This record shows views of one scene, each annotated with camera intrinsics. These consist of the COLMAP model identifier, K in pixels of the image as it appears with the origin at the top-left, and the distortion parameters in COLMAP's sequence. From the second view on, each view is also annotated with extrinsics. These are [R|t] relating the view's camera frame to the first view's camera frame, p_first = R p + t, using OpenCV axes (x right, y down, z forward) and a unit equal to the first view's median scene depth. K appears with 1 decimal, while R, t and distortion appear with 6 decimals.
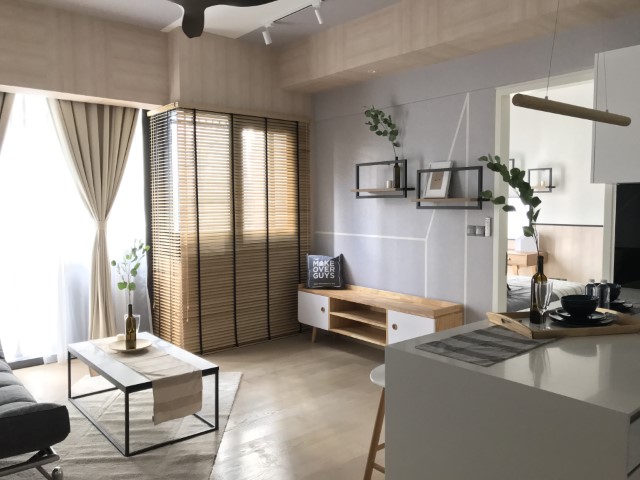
lens RADIAL K [[525.9, 0, 320.0], [0, 525.9, 240.0], [0, 0, 1]] dist [0.058256, -0.008076]
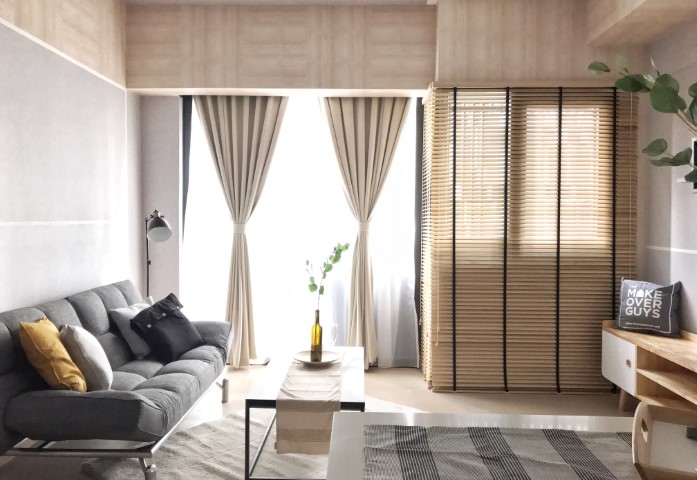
lens RADIAL K [[576.7, 0, 348.2], [0, 576.7, 224.9], [0, 0, 1]] dist [0.034106, -0.000621]
pose [[0.749190, 0.020658, -0.662033, 0.217913], [-0.060744, 0.997444, -0.037618, 0.008690], [0.659564, 0.068397, 0.748530, 0.211546]]
